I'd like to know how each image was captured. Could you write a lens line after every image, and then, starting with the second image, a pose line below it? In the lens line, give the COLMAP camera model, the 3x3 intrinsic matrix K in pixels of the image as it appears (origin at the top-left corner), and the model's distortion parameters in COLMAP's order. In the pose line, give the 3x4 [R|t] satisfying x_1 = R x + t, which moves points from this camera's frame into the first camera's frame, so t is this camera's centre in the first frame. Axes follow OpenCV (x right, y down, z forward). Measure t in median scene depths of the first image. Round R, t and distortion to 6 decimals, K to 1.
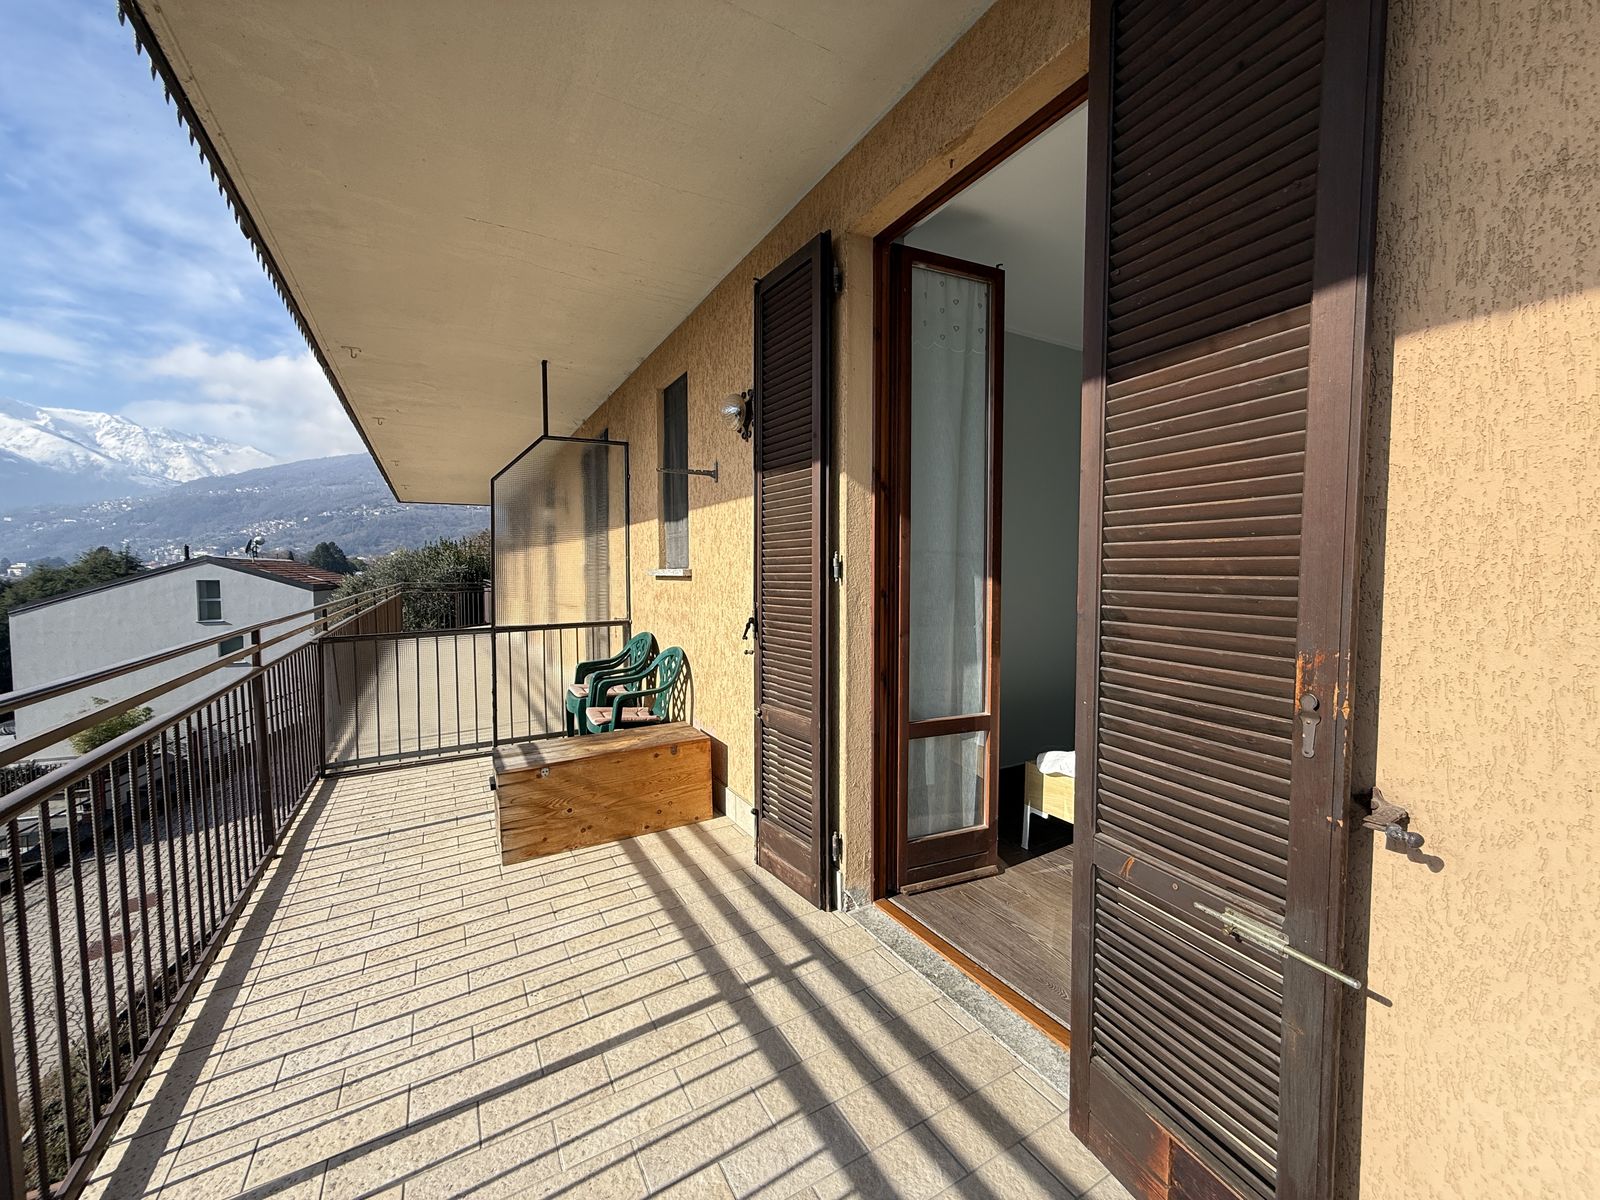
lens RADIAL K [[638.0, 0, 797.0], [0, 638.0, 600.3], [0, 0, 1]] dist [-0.000067, -0.000164]
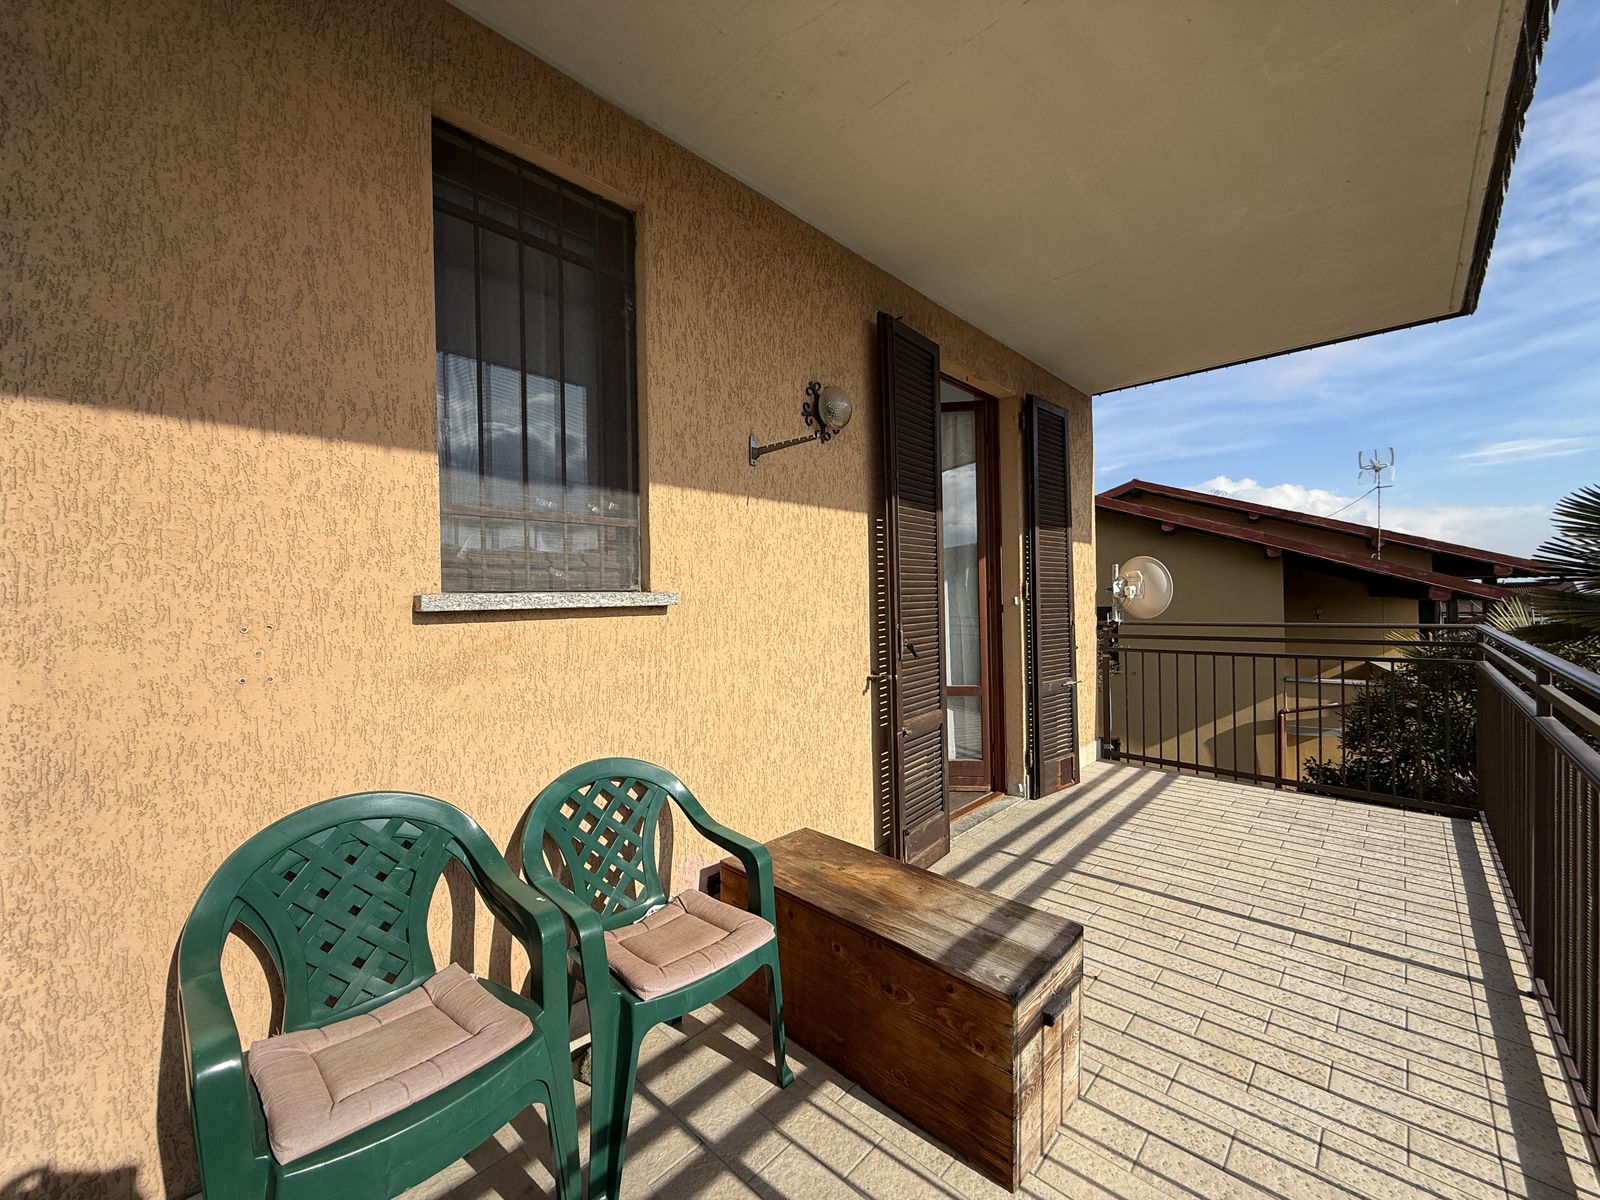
lens RADIAL K [[635.3, 0, 796.9], [0, 635.3, 600.7], [0, 0, 1]] dist [0.000750, -0.000173]
pose [[-0.294234, 0.006589, 0.955711, -1.285680], [0.063258, 0.997918, 0.012595, -0.075404], [-0.953638, 0.064162, -0.294038, 1.892712]]
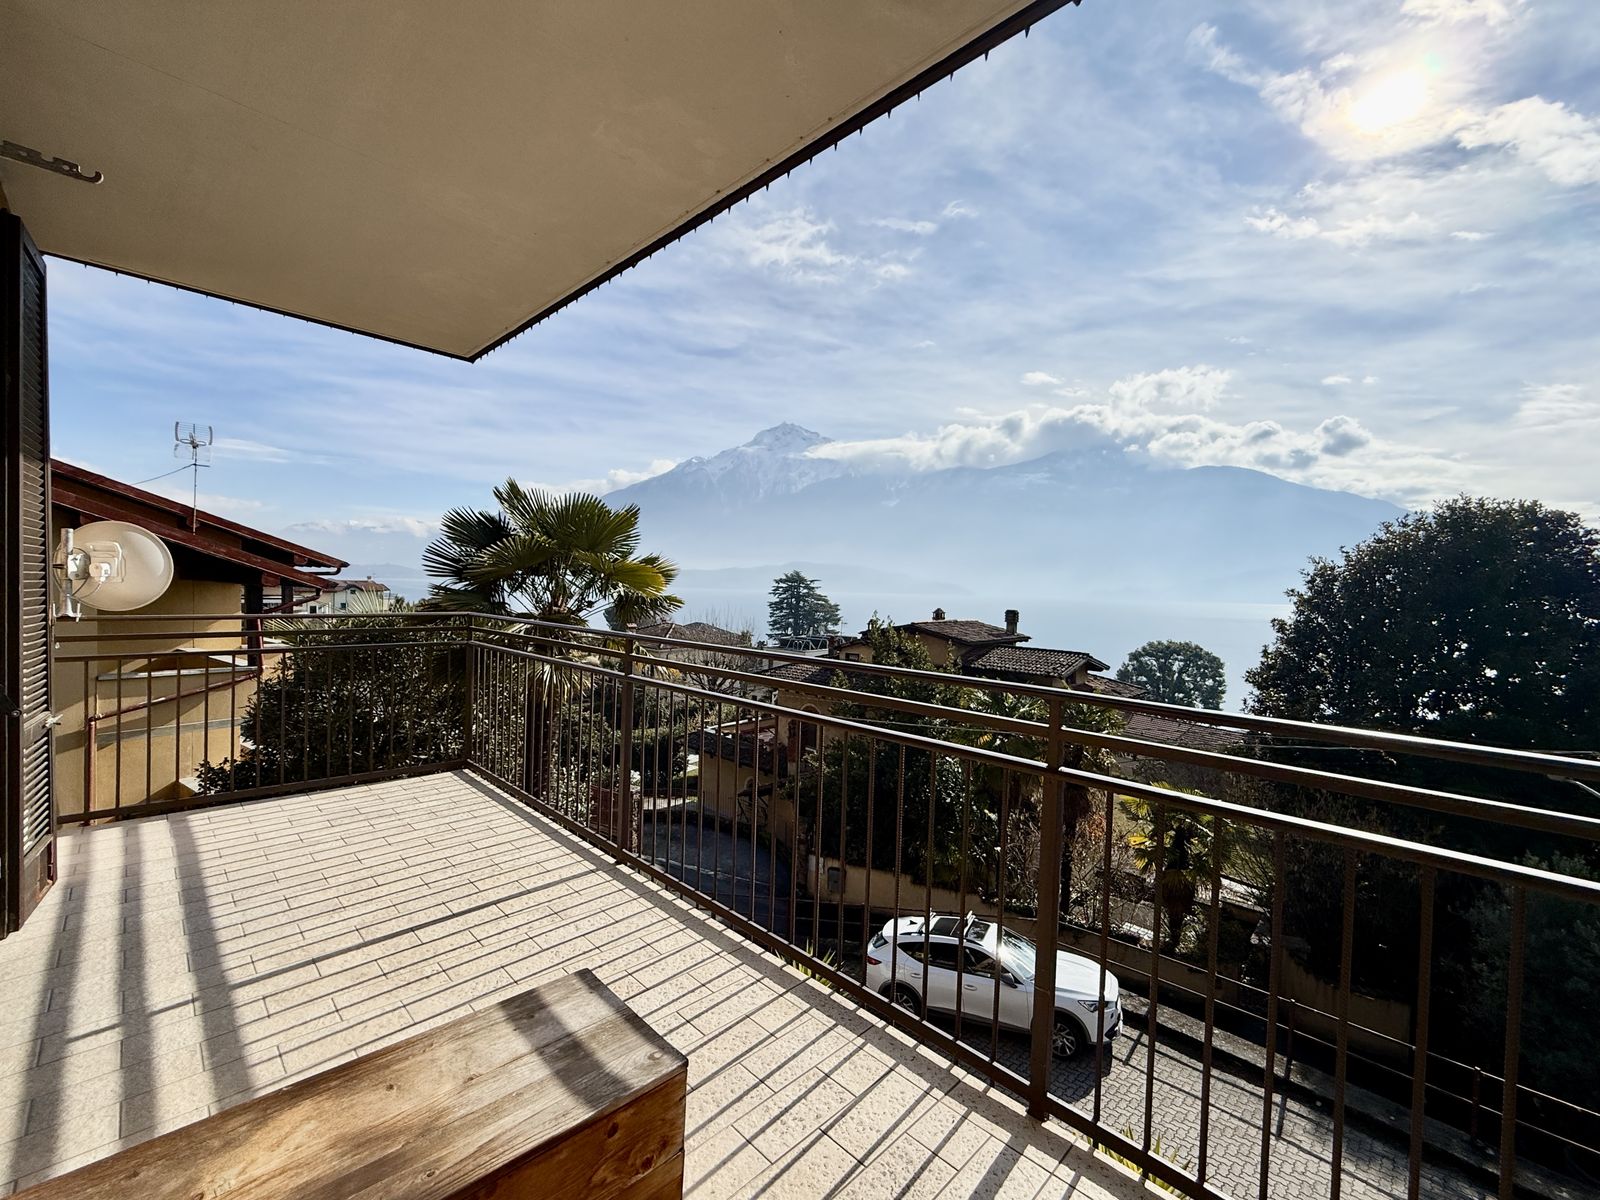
lens RADIAL K [[655.1, 0, 799.5], [0, 655.1, 600.2], [0, 0, 1]] dist [0.001643, 0.000172]
pose [[-0.960585, -0.016952, -0.277468, -0.650556], [-0.036815, 0.997105, 0.066534, -0.102981], [0.275537, 0.074127, -0.958428, 2.078270]]
